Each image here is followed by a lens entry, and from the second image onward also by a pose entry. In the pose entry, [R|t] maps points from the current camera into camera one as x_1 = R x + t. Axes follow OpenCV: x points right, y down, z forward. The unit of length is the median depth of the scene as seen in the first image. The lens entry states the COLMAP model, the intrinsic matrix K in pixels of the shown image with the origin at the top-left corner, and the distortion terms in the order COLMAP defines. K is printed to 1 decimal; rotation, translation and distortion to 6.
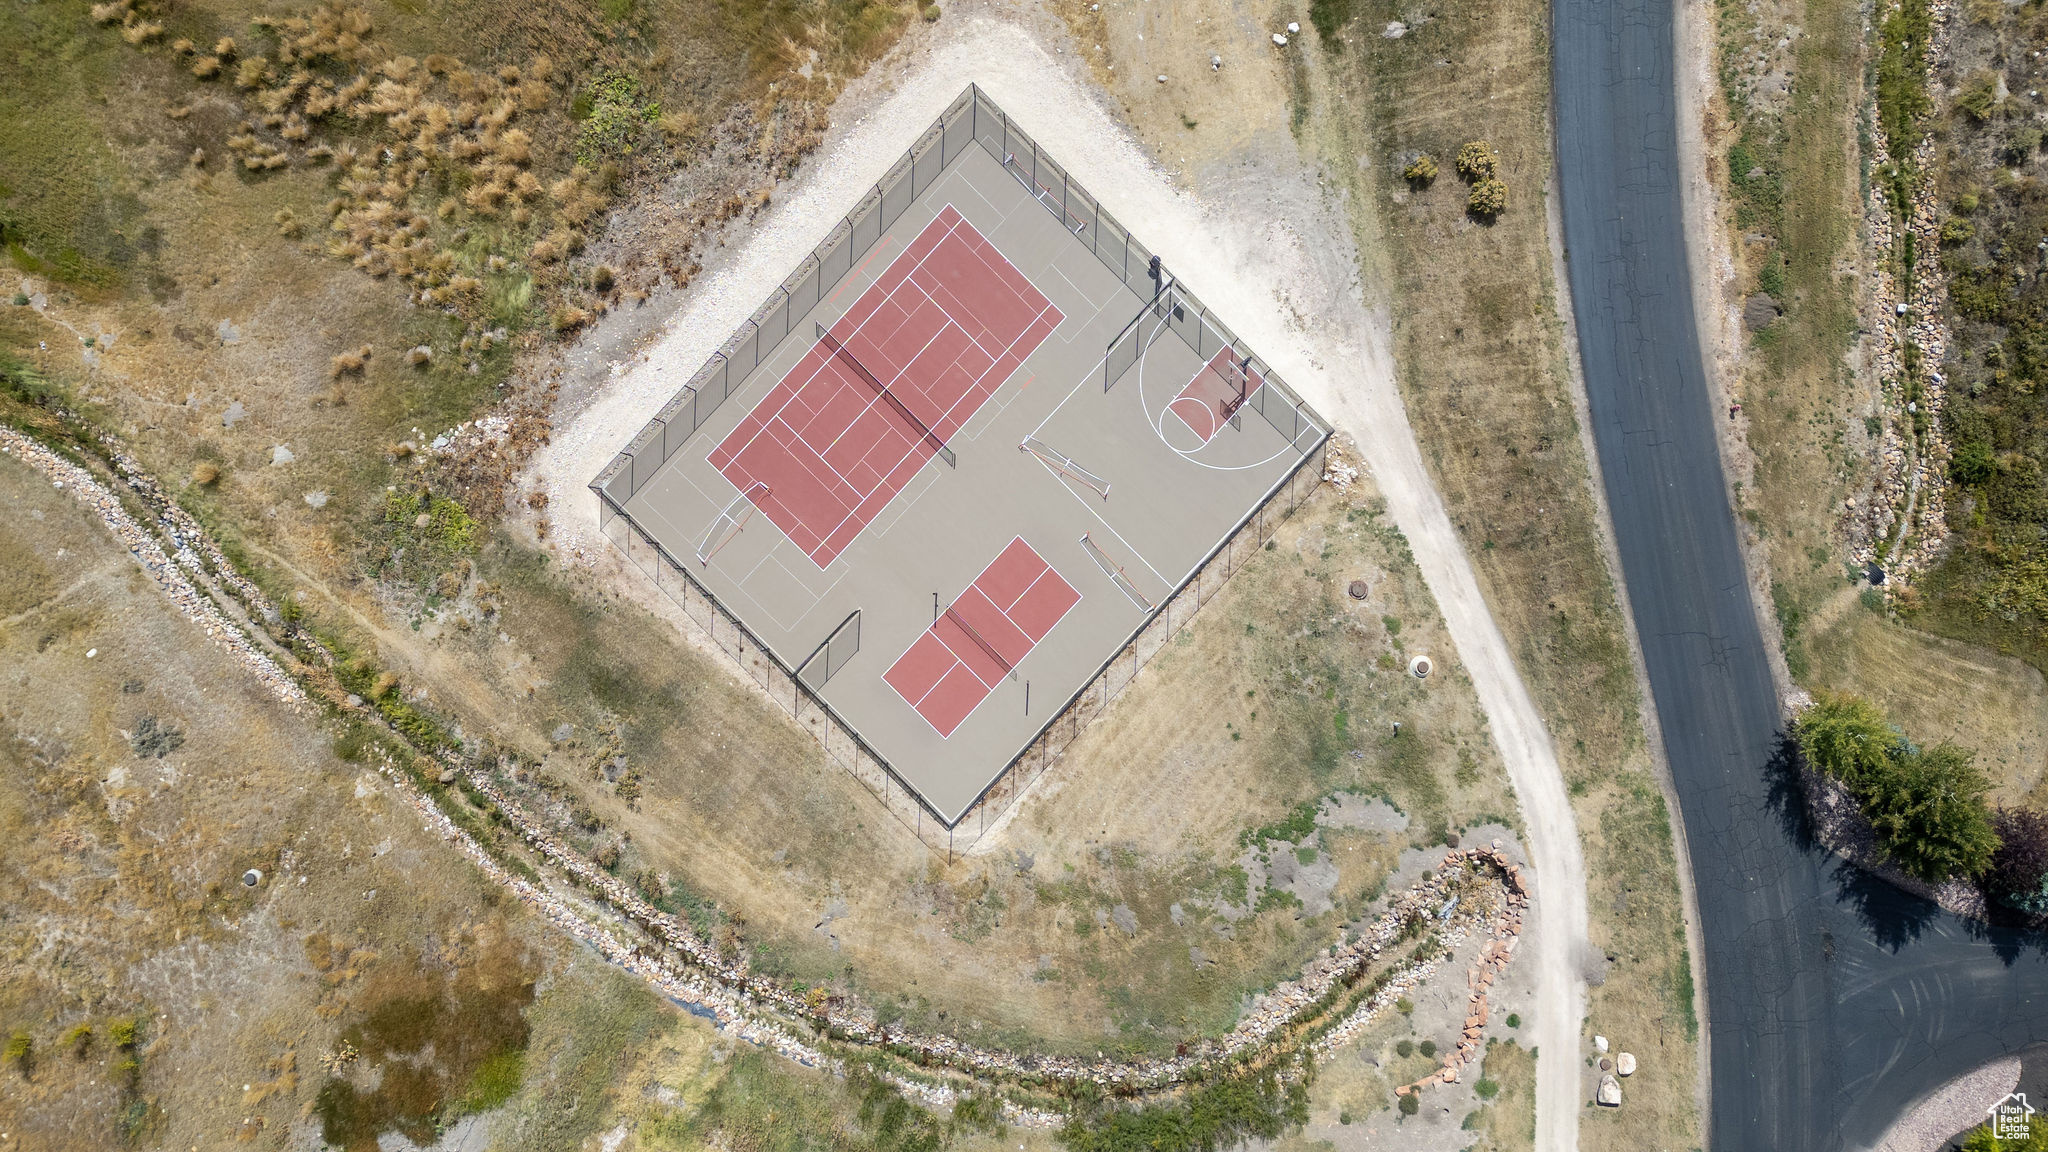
lens RADIAL K [[1496.0, 0, 1024.0], [0, 1496.0, 576.0], [0, 0, 1]] dist [0.048050, -0.002097]
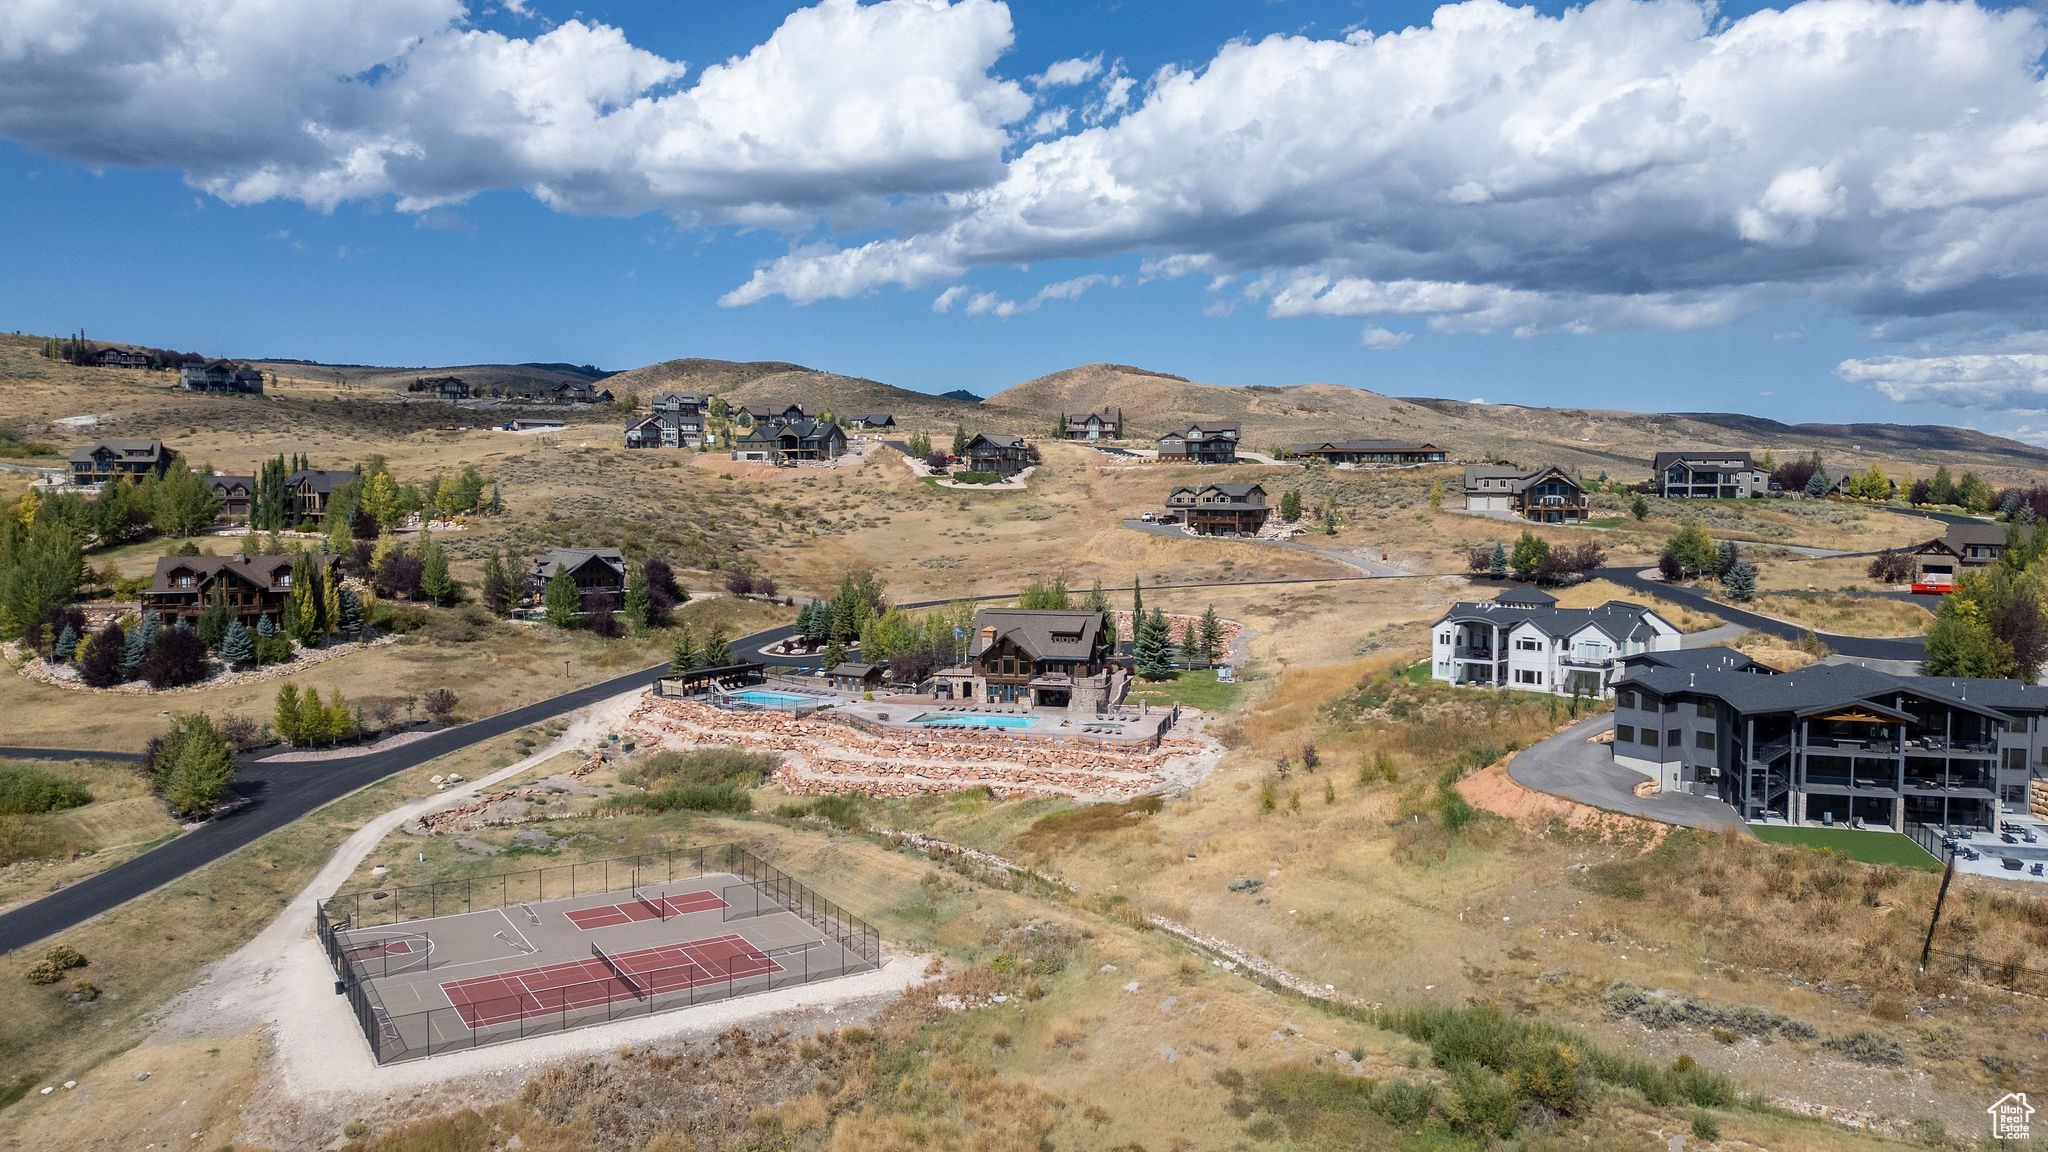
lens RADIAL K [[1496.0, 0, 1024.0], [0, 1496.0, 576.0], [0, 0, 1]] dist [0.048050, -0.002097]
pose [[-0.966605, 0.010804, 0.256044, -0.698676], [0.254492, -0.077065, 0.963999, -1.142551], [0.030147, 0.996968, 0.071742, 0.615947]]
